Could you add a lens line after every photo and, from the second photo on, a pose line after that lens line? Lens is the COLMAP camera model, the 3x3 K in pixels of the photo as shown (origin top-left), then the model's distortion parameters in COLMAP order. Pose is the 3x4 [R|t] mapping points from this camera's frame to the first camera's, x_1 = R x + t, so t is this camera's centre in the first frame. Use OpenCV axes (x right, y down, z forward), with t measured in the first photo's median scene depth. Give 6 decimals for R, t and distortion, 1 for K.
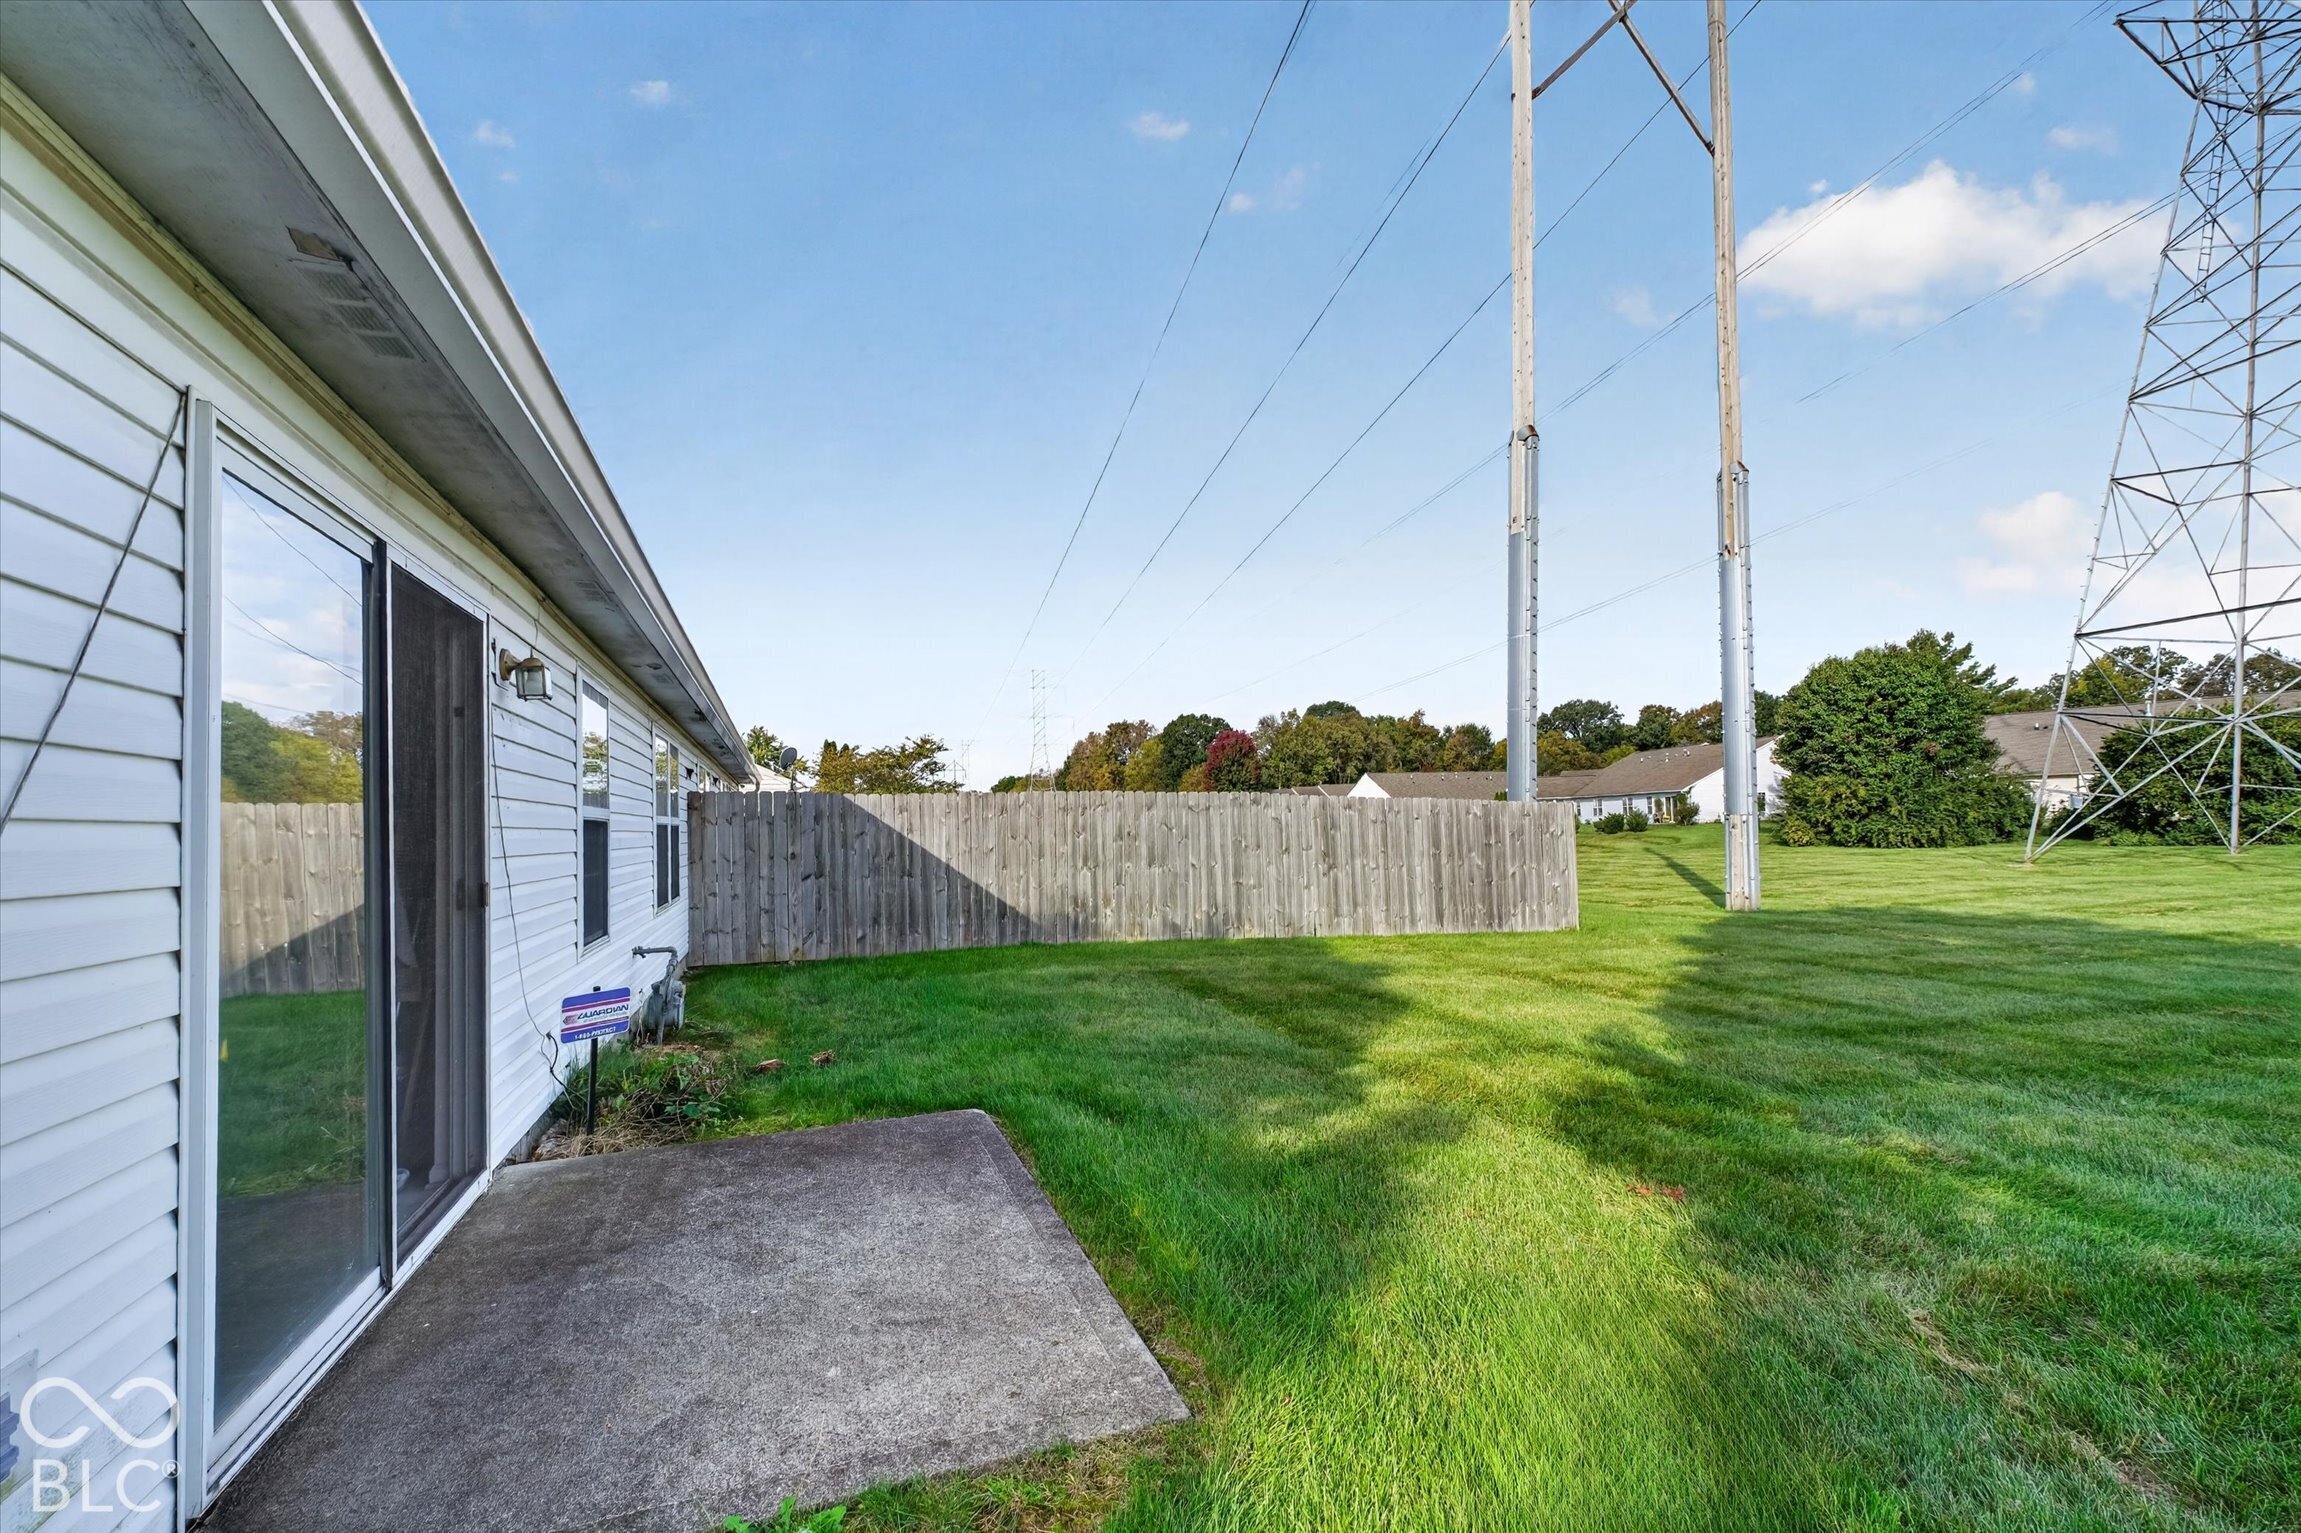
lens RADIAL K [[965.6, 0, 1147.9], [0, 965.6, 771.3], [0, 0, 1]] dist [0.000863, -0.000090]
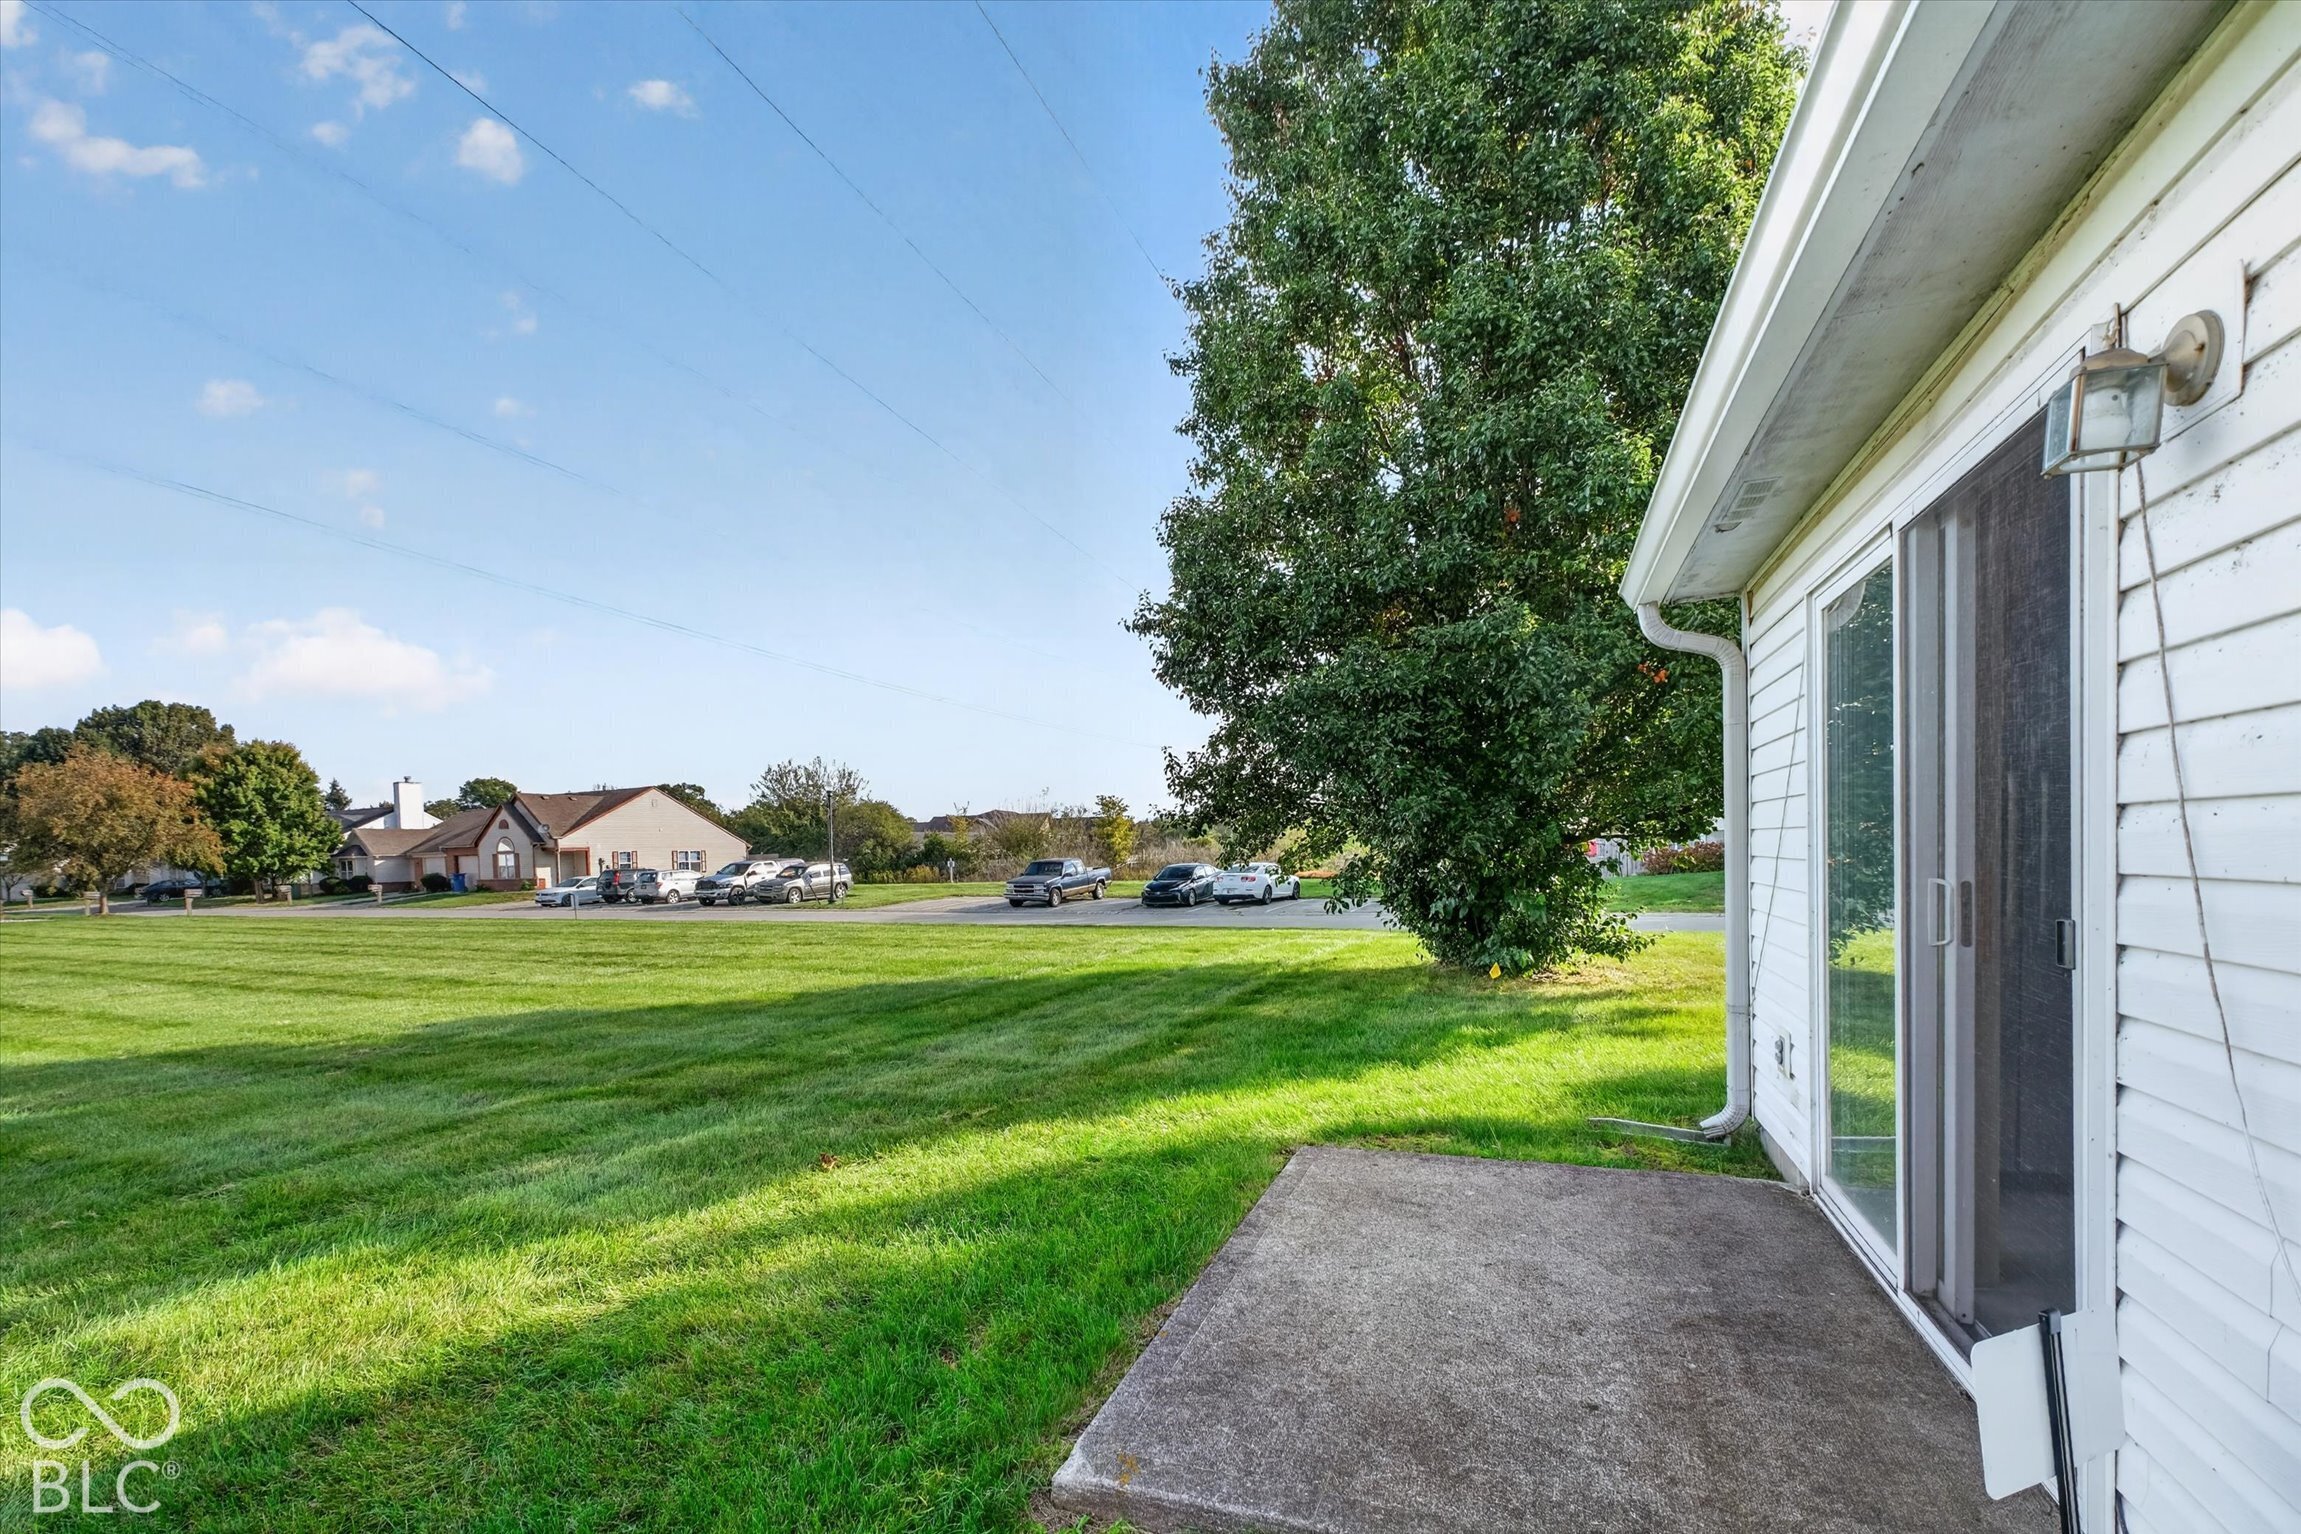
lens RADIAL K [[965.6, 0, 1147.9], [0, 965.6, 771.8], [0, 0, 1]] dist [0.000863, -0.000090]
pose [[-0.744022, 0.098637, 0.660834, -0.779159], [0.010714, 0.990677, -0.135807, 0.117124], [-0.668069, -0.093963, -0.738143, 1.928846]]
